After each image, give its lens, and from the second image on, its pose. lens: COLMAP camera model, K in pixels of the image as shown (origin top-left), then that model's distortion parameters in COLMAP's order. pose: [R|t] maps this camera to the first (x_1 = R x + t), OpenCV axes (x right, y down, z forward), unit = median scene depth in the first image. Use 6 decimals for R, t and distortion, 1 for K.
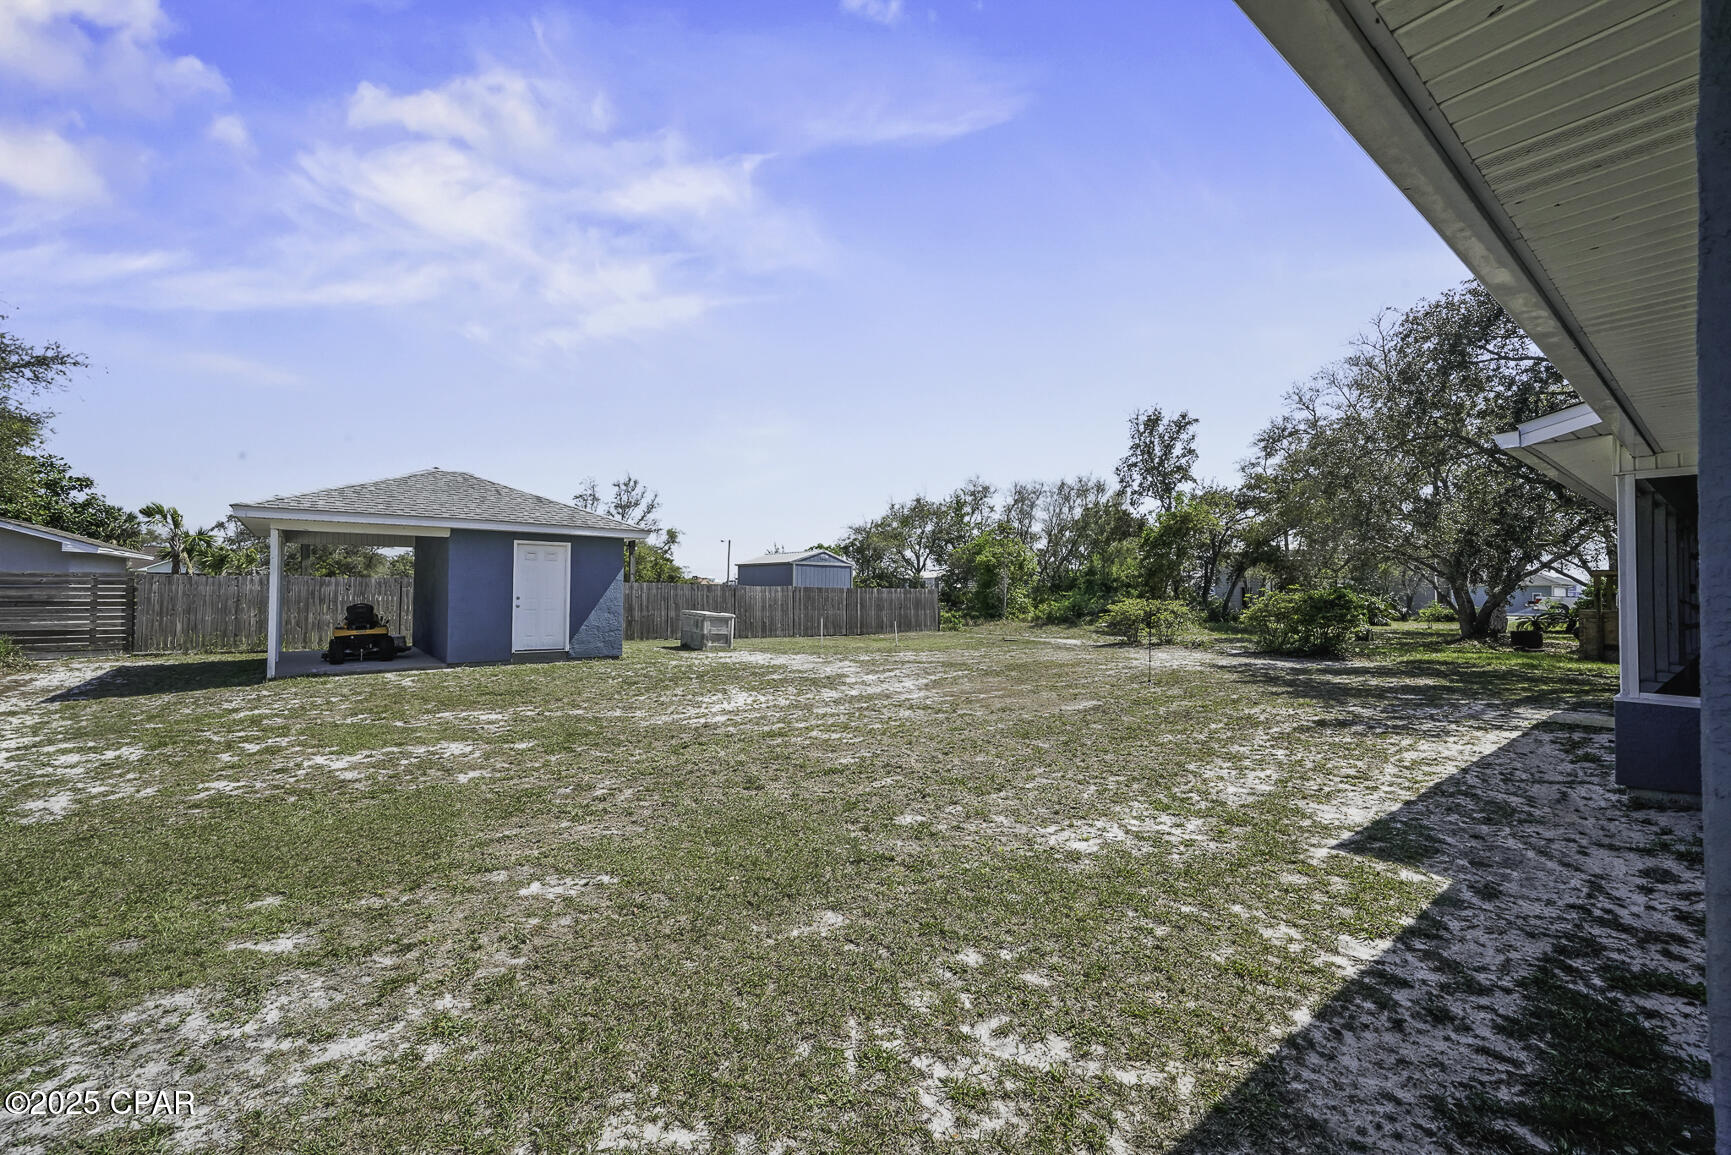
lens RADIAL K [[672.1, 0, 865.5], [0, 672.1, 577.5], [0, 0, 1]] dist [-0.000228, -0.000050]
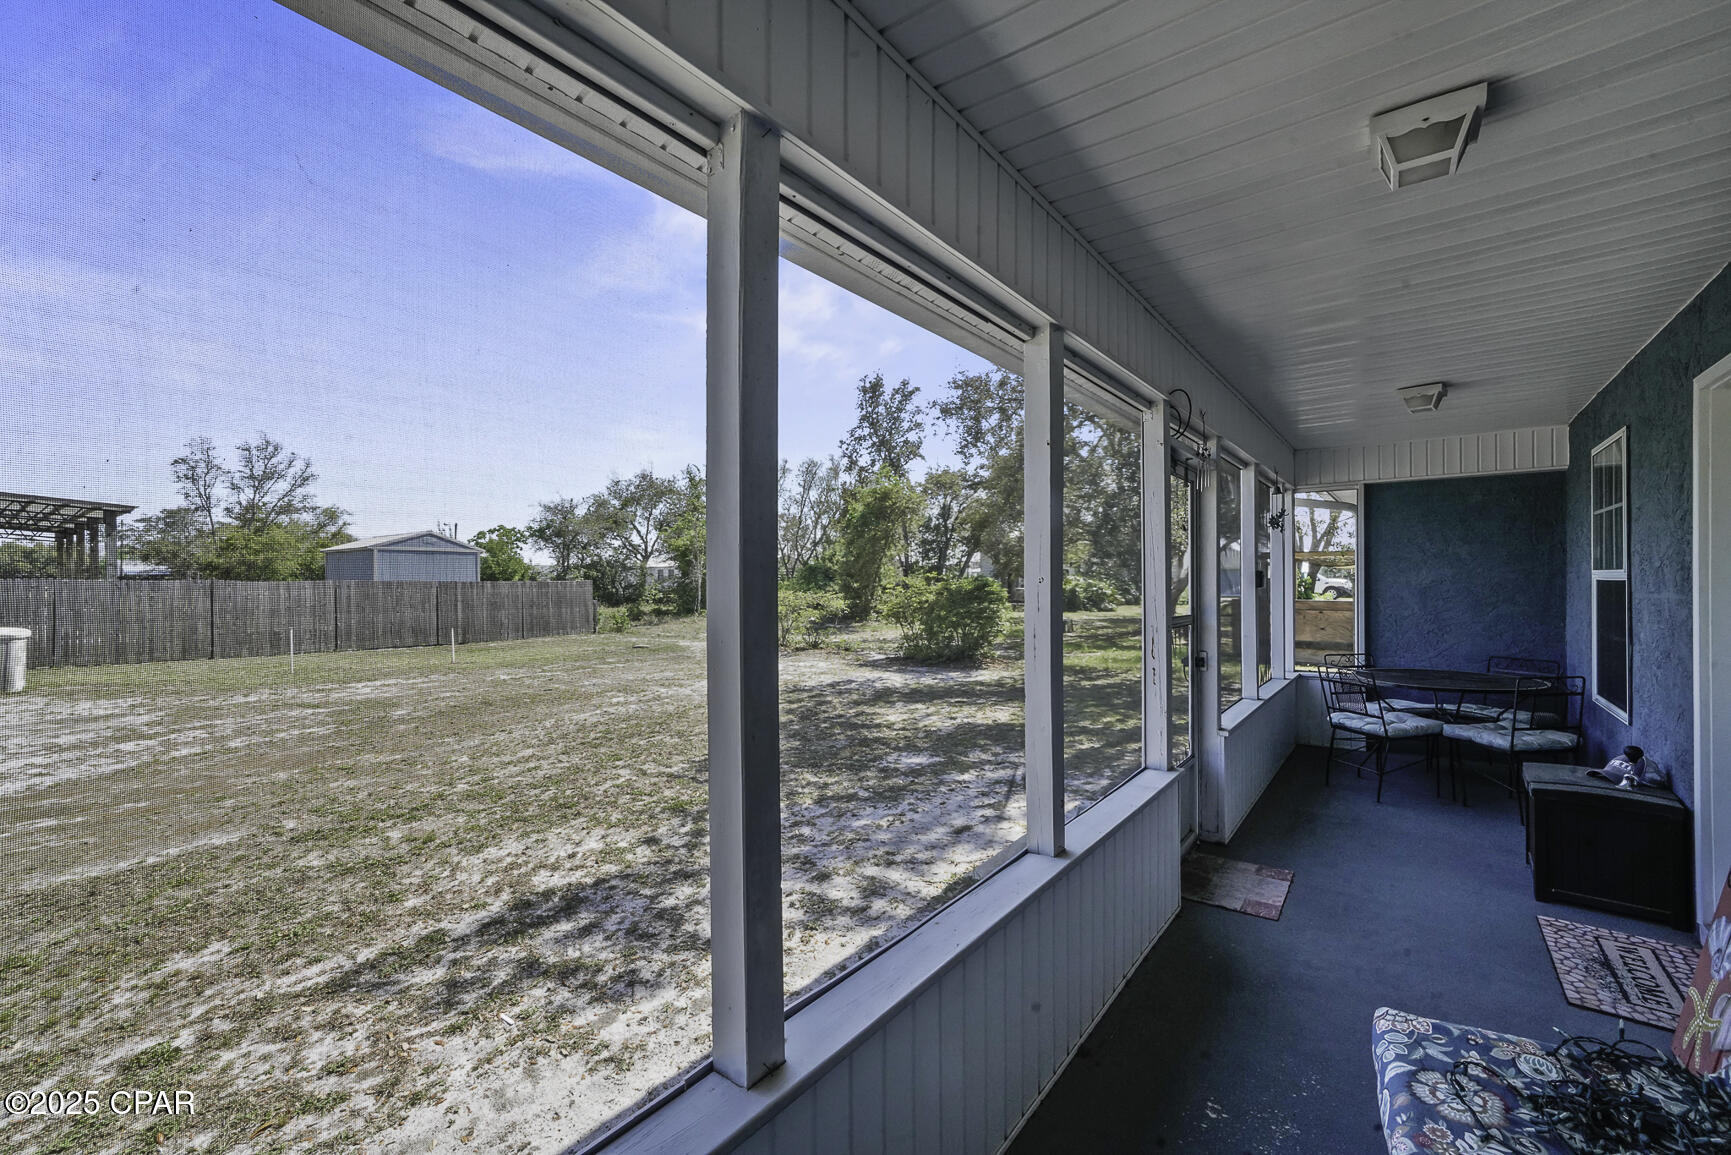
lens RADIAL K [[672.1, 0, 865.5], [0, 672.1, 577.5], [0, 0, 1]] dist [-0.000228, -0.000050]
pose [[0.972003, -0.012540, 0.234632, 0.193971], [0.008325, 0.999786, 0.018946, 0.000602], [-0.234820, -0.016462, 0.971900, 0.127901]]
